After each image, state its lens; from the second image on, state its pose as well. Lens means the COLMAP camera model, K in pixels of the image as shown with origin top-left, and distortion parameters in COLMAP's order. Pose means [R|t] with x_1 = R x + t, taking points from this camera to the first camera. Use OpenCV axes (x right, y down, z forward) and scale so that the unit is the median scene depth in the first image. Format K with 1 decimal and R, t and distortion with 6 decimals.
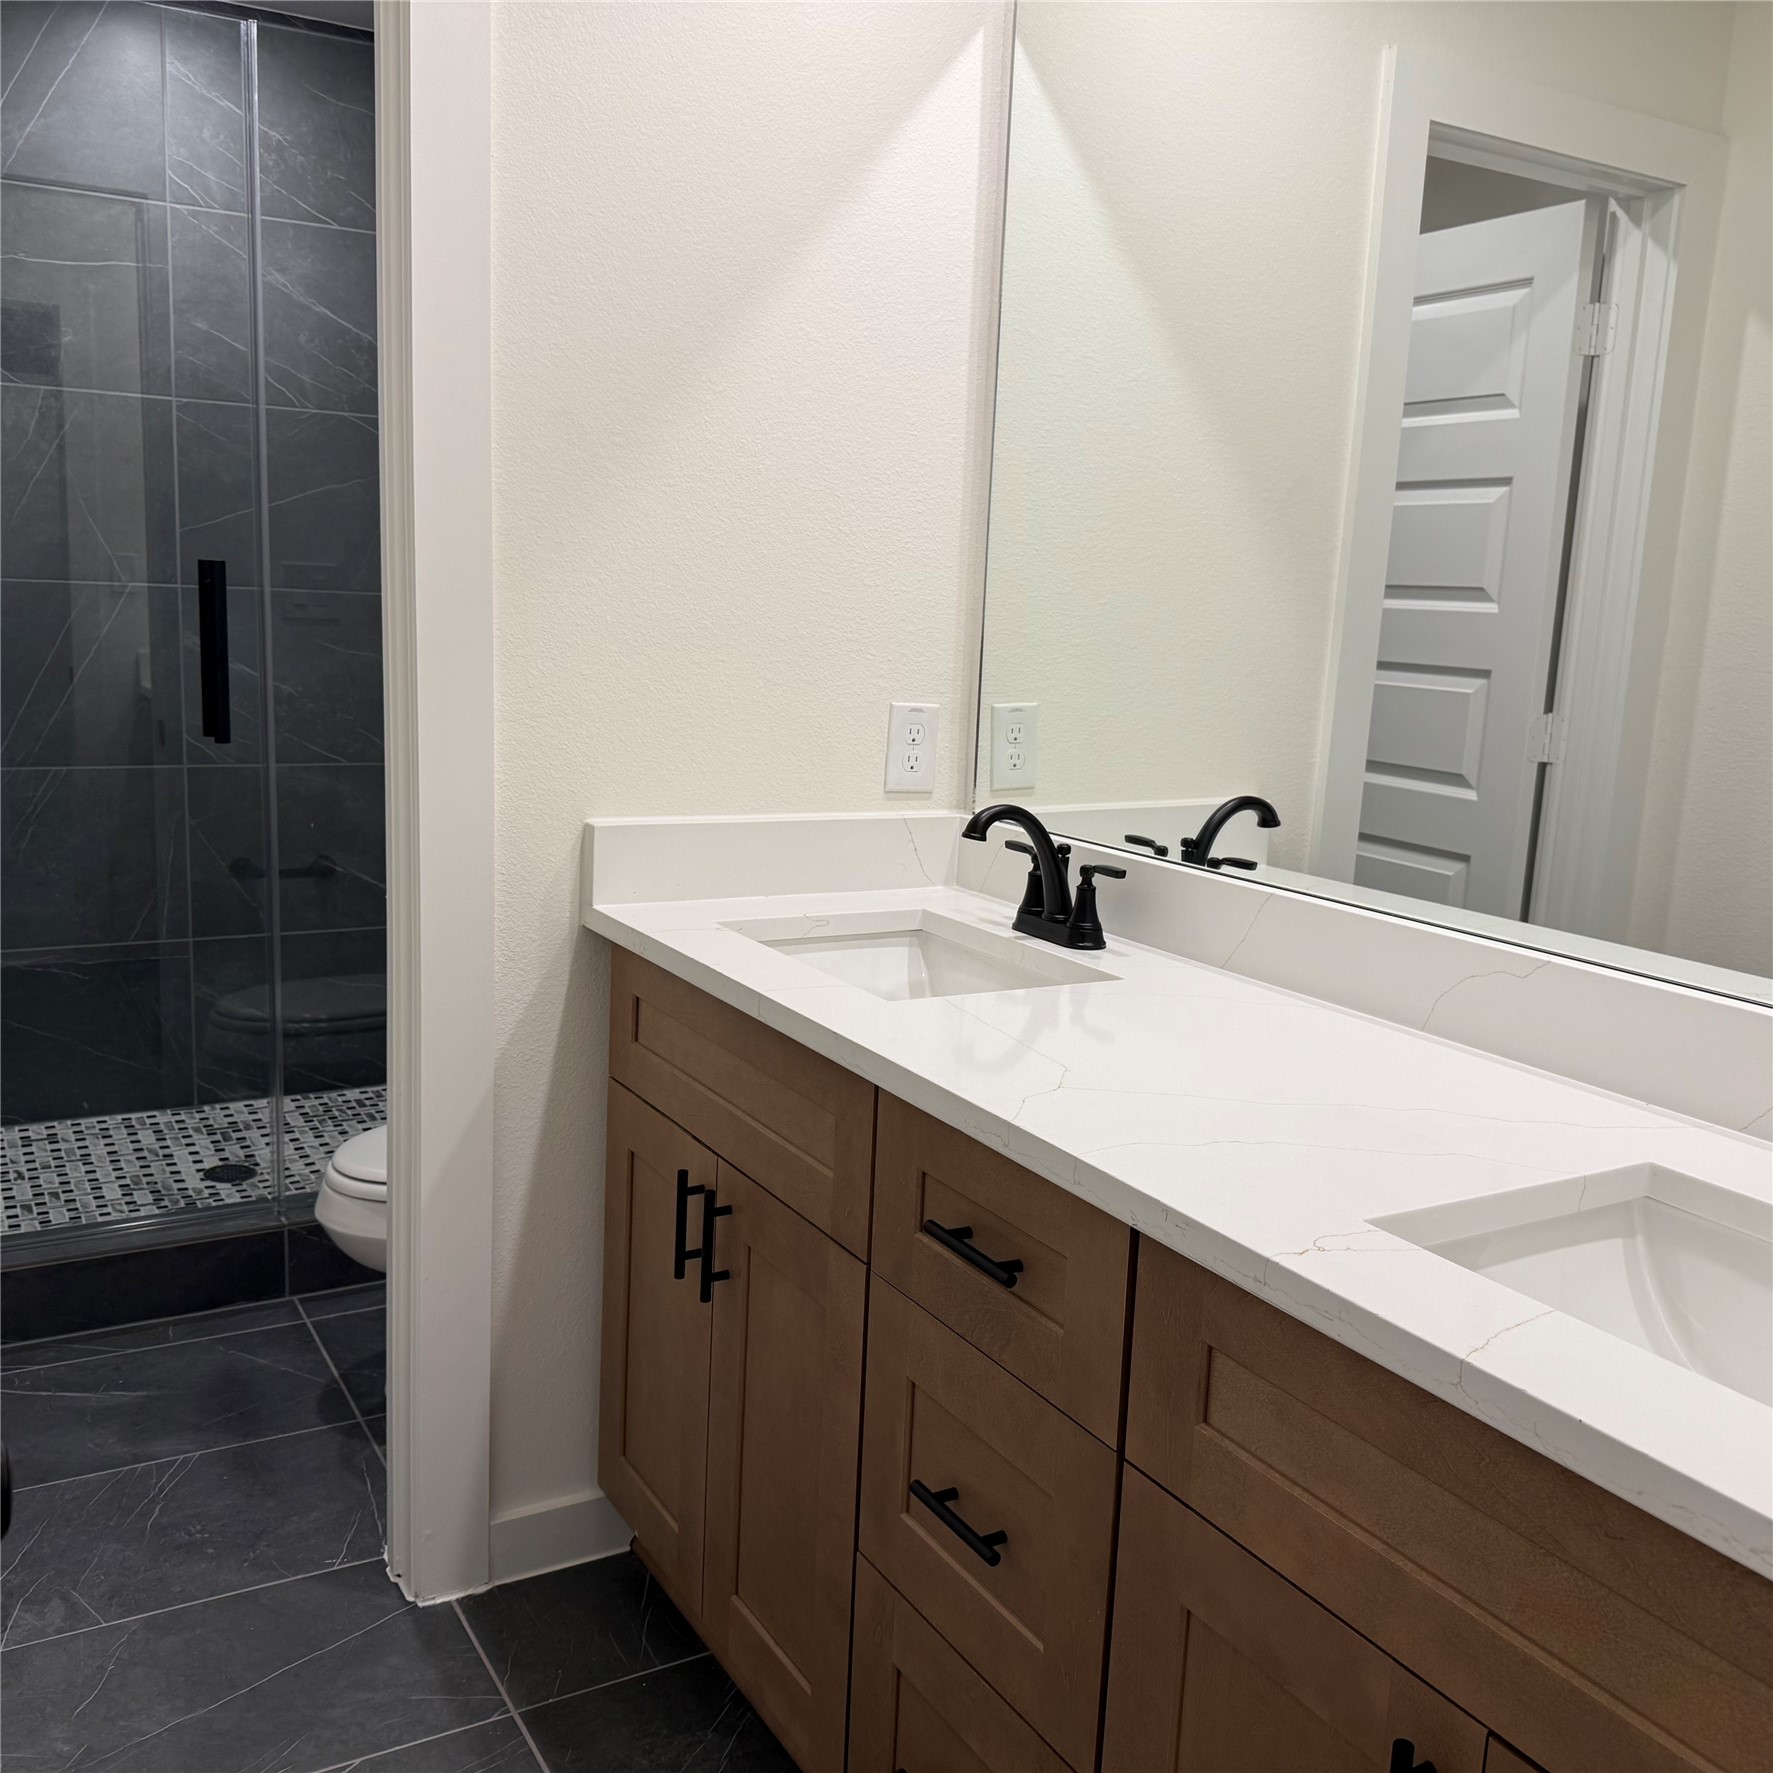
lens RADIAL K [[1611.6, 0, 886.5], [0, 1611.6, 886.5], [0, 0, 1]] dist [0.091157, -0.202620]
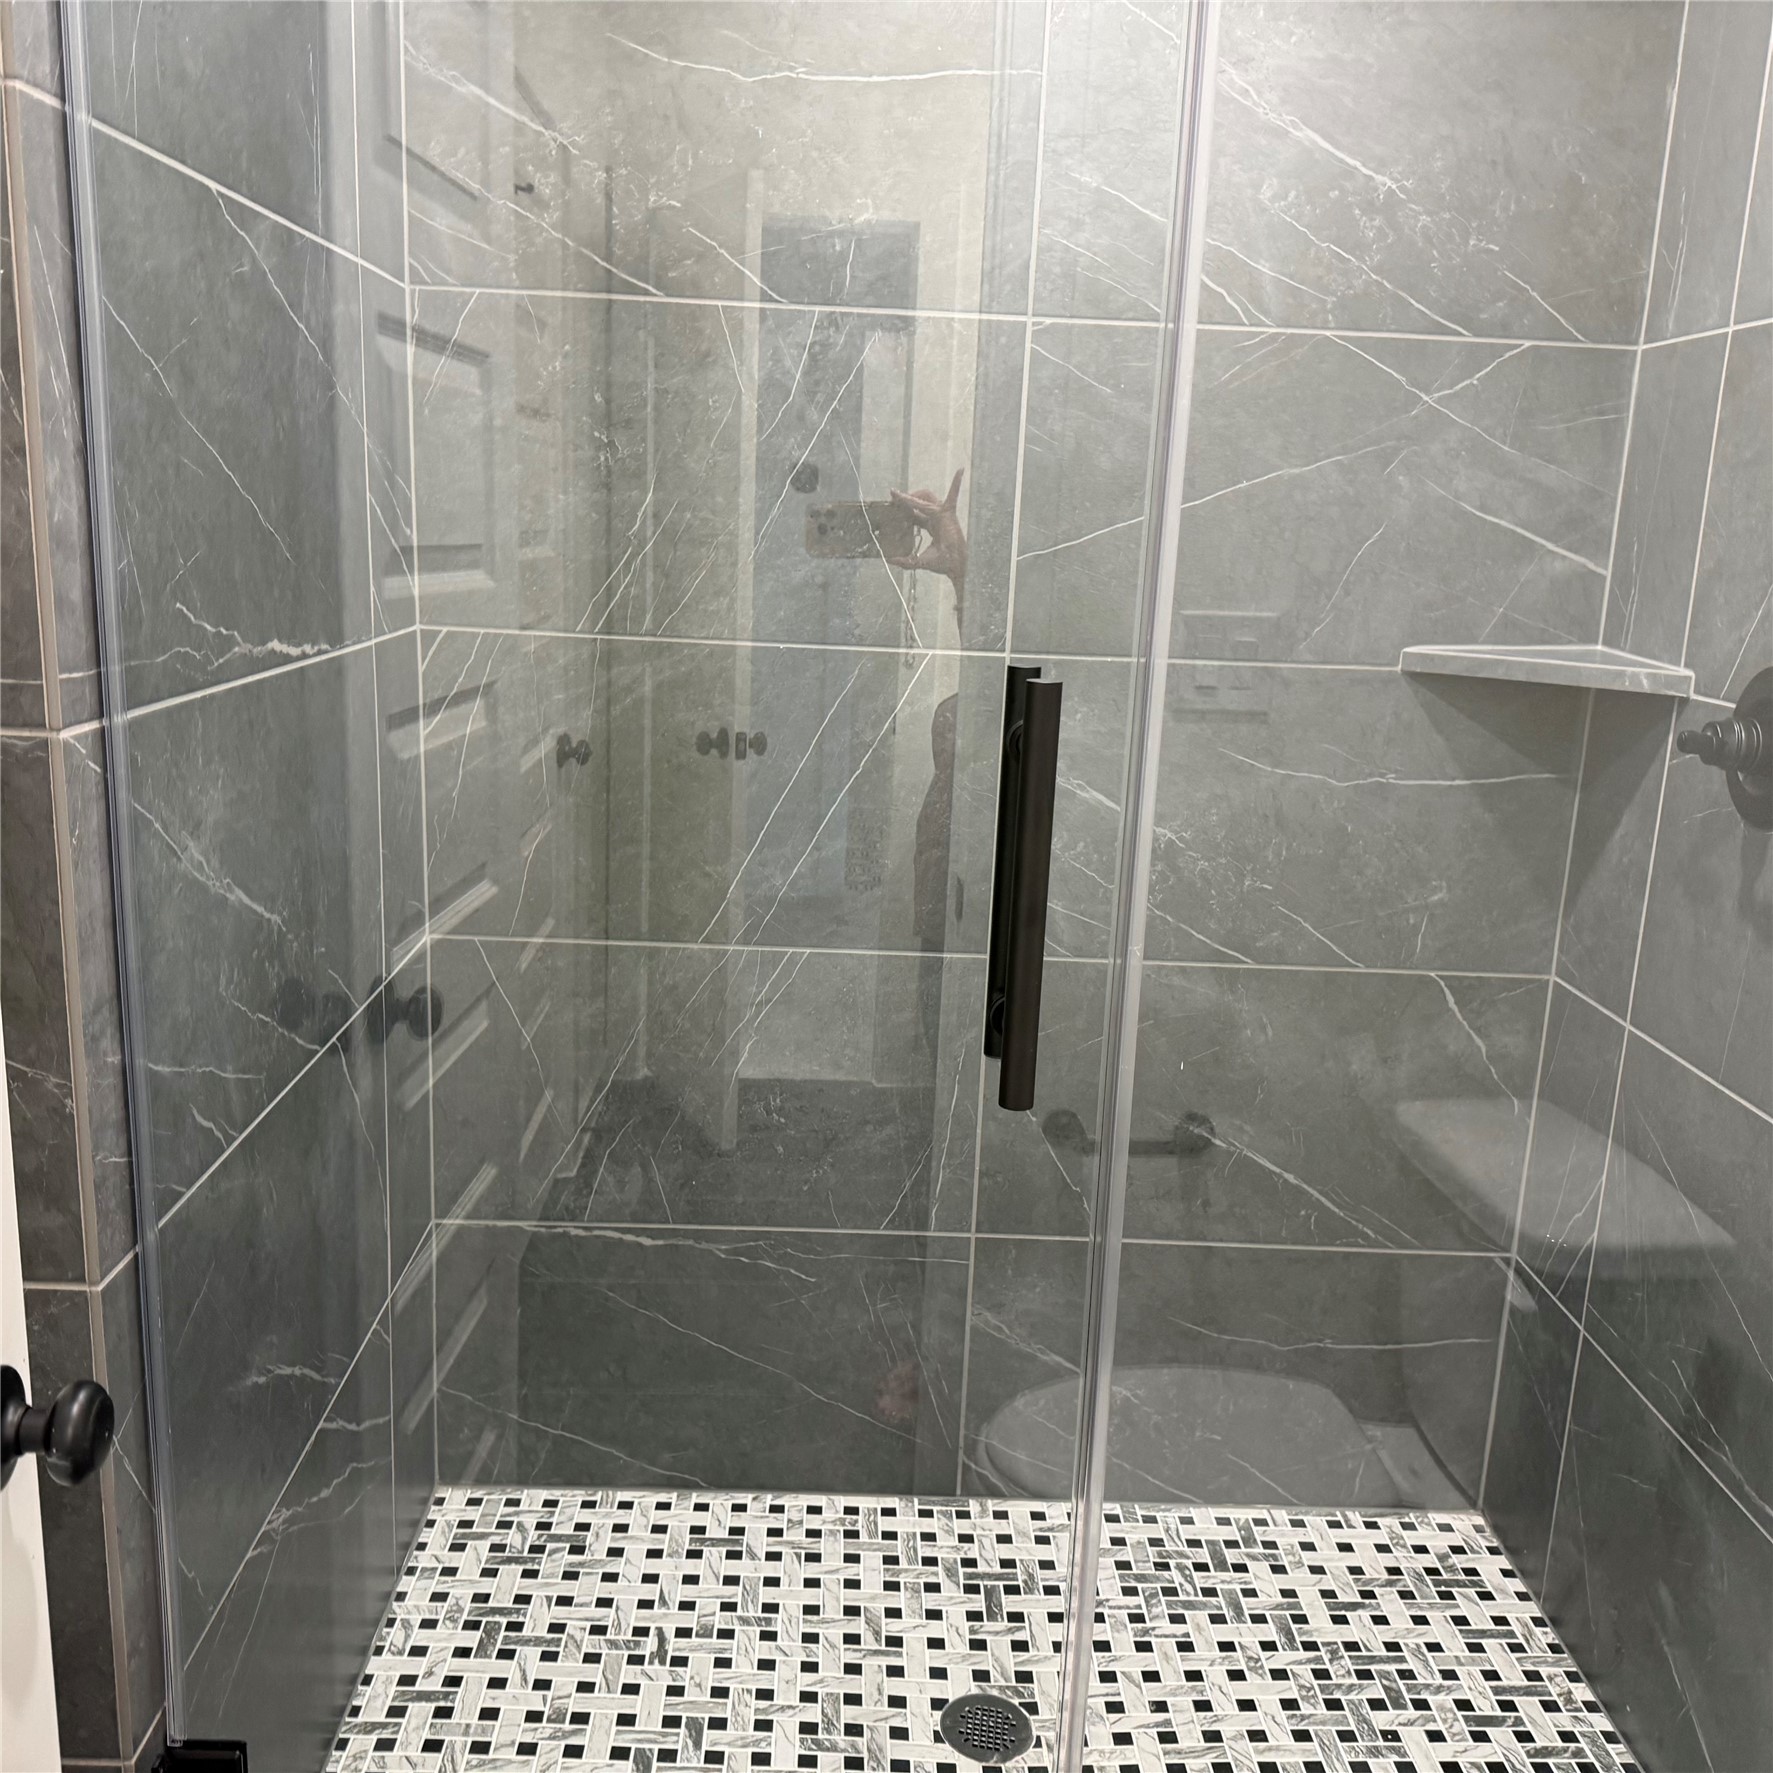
lens RADIAL K [[1642.2, 0, 889.6], [0, 1642.2, 895.2], [0, 0, 1]] dist [0.151776, -0.280643]
pose [[0.872148, 0.101135, -0.478676, -0.181752], [-0.094721, 0.994794, 0.037599, -0.117465], [0.479986, 0.012549, 0.877186, 0.465680]]
